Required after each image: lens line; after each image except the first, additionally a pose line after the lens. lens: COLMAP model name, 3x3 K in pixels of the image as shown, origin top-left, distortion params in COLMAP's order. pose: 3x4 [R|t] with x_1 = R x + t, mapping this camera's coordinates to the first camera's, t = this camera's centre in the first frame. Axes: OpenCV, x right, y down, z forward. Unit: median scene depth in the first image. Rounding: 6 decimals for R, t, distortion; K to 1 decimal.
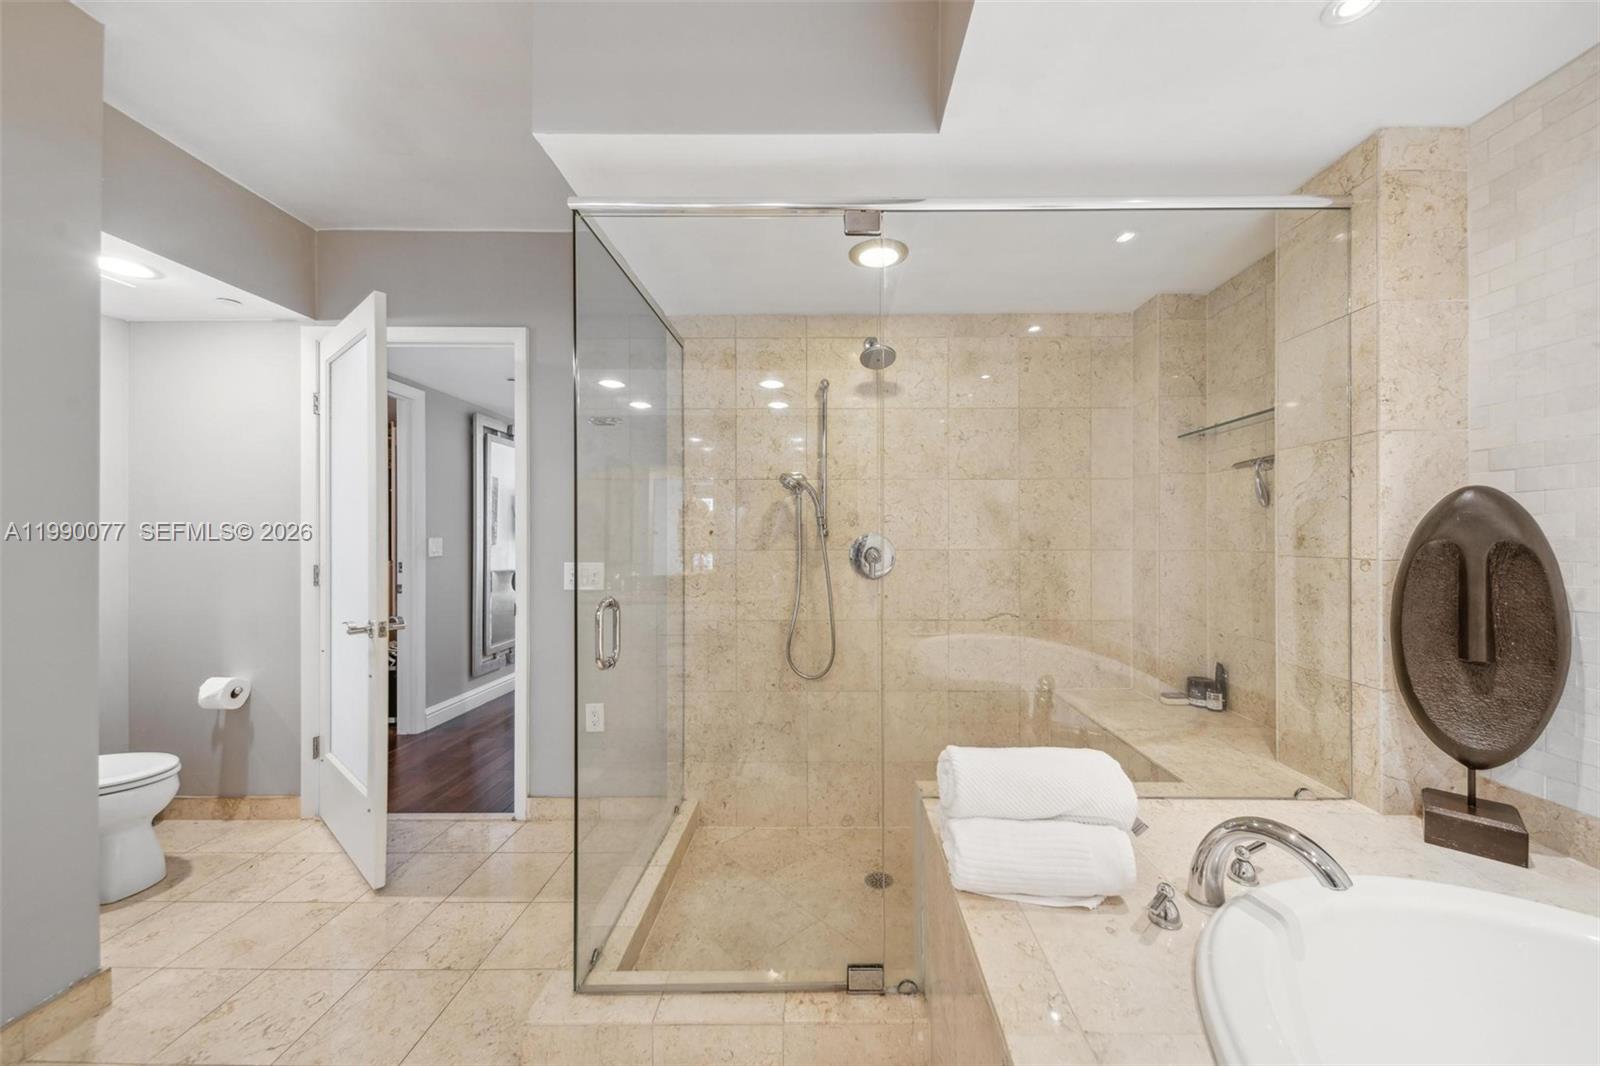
lens RADIAL K [[574.0, 0, 815.9], [0, 574.0, 538.9], [0, 0, 1]] dist [0.000836, -0.000391]
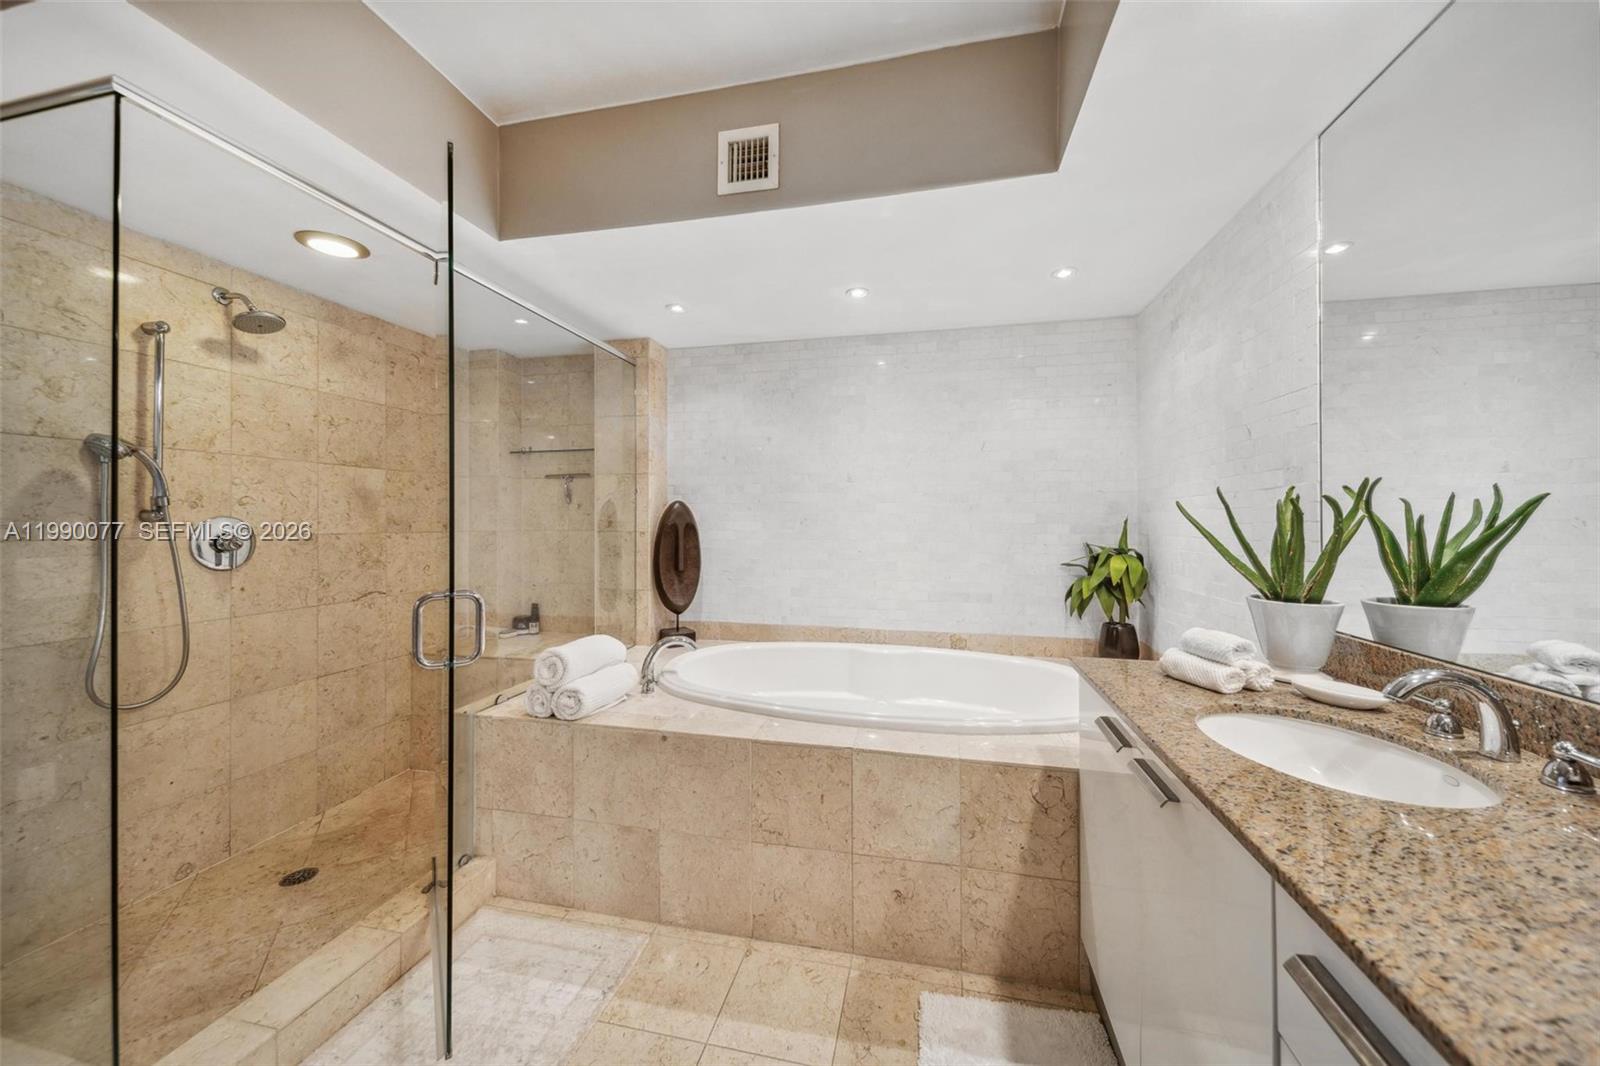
lens RADIAL K [[574.0, 0, 808.7], [0, 574.0, 517.0], [0, 0, 1]] dist [0.000836, -0.000391]
pose [[0.201757, 0.008346, 0.979400, -0.573690], [0.003386, 0.999952, -0.009219, 0.001273], [-0.979430, 0.005177, 0.201719, -0.028115]]
